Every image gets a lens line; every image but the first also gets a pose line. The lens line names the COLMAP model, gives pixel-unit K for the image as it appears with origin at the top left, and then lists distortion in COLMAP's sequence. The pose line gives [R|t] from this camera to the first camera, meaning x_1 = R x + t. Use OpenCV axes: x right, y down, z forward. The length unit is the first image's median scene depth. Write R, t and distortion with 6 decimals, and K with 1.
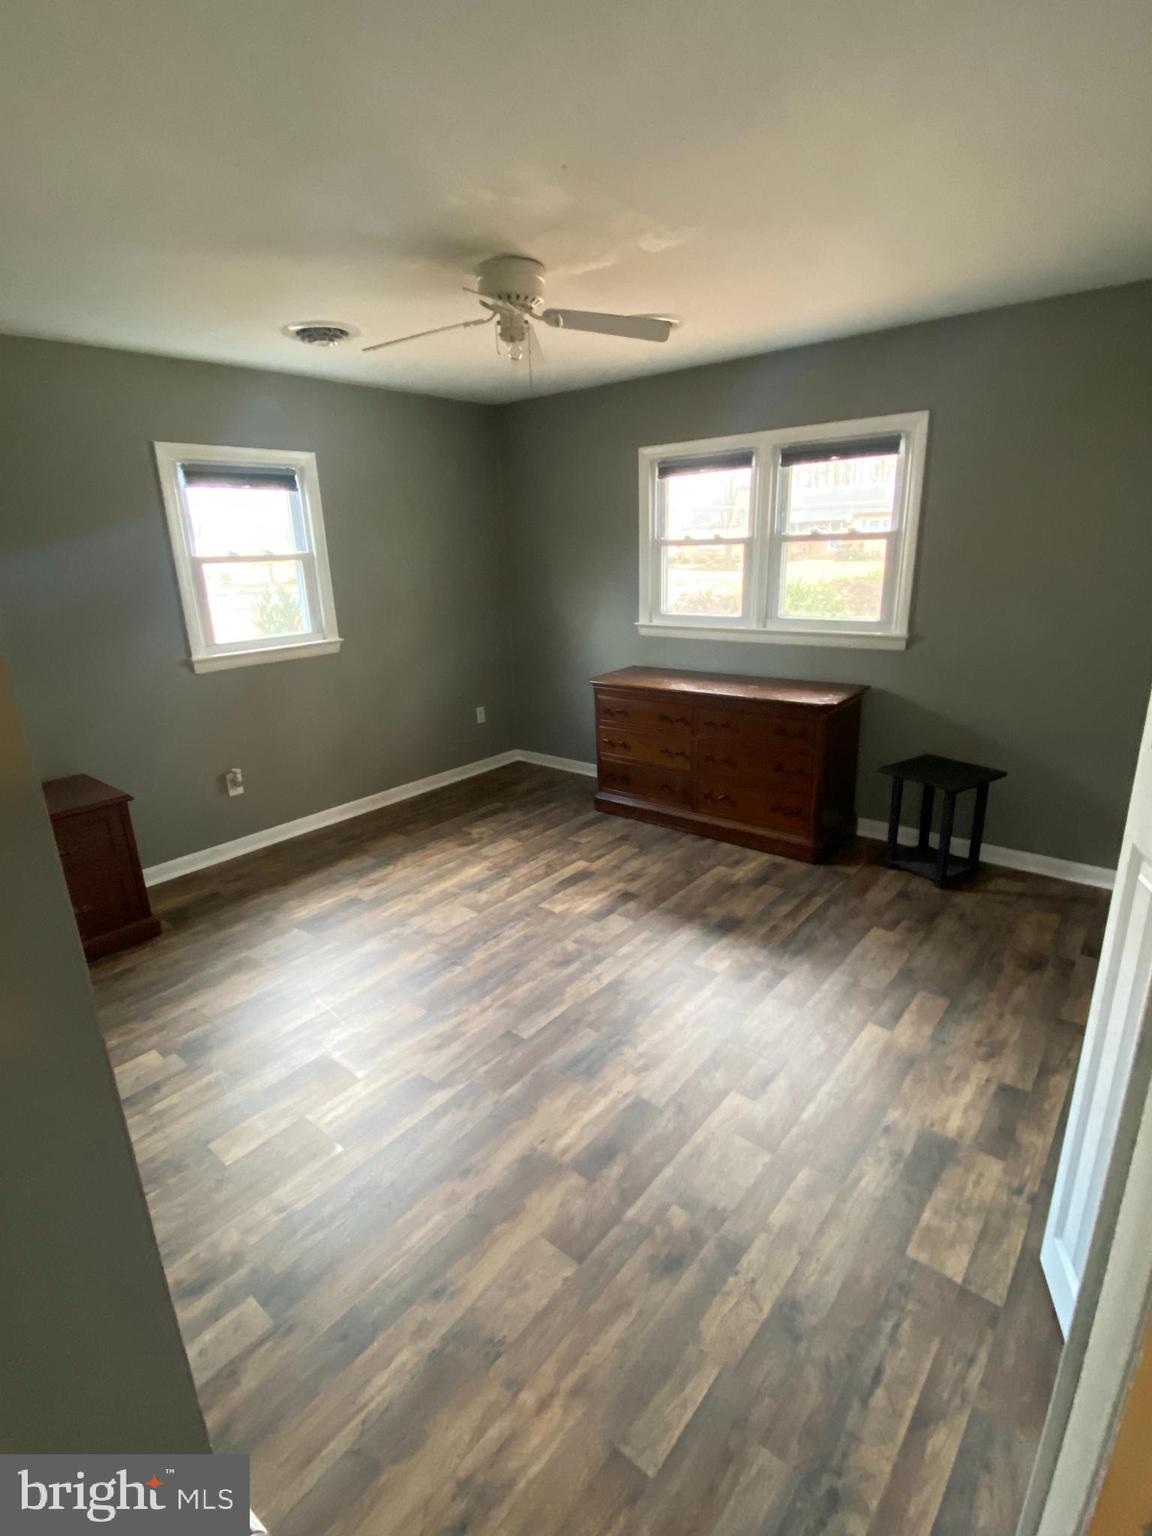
lens RADIAL K [[759.3, 0, 571.0], [0, 759.3, 770.1], [0, 0, 1]] dist [-0.009215, -0.000026]
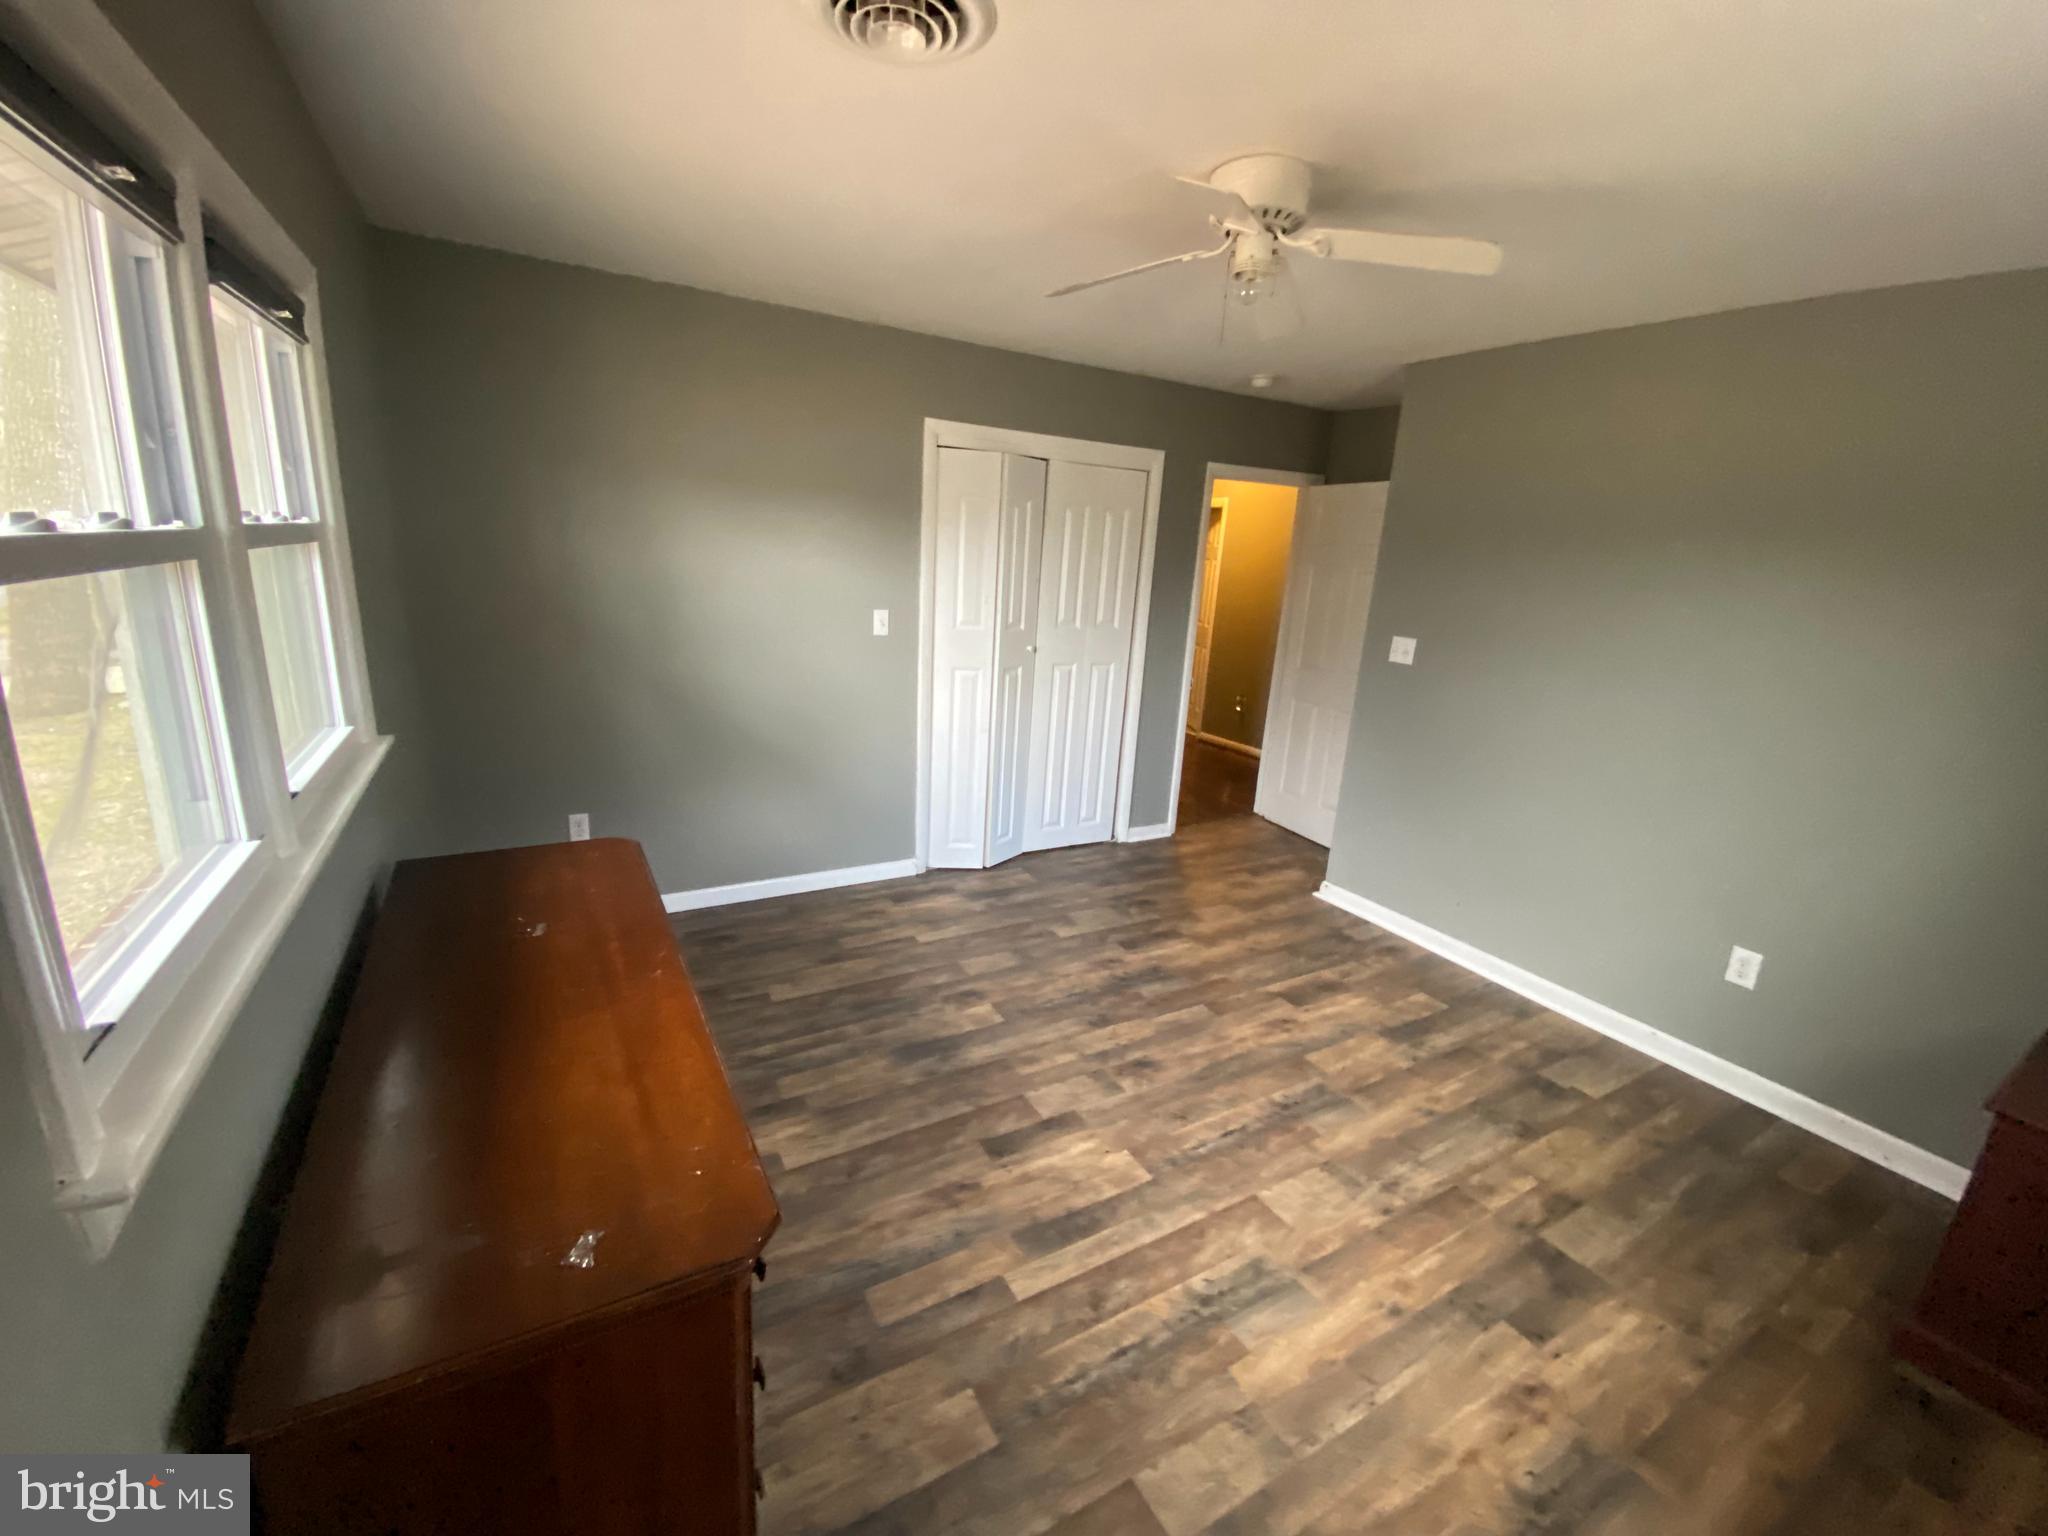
lens RADIAL K [[832.0, 0, 1015.8], [0, 832.0, 772.0], [0, 0, 1]] dist [-0.003570, -0.010360]
pose [[-0.939601, -0.098606, 0.327760, -0.124625], [0.083535, 0.862579, 0.498978, -0.420379], [-0.331921, 0.496220, -0.802243, 1.406874]]
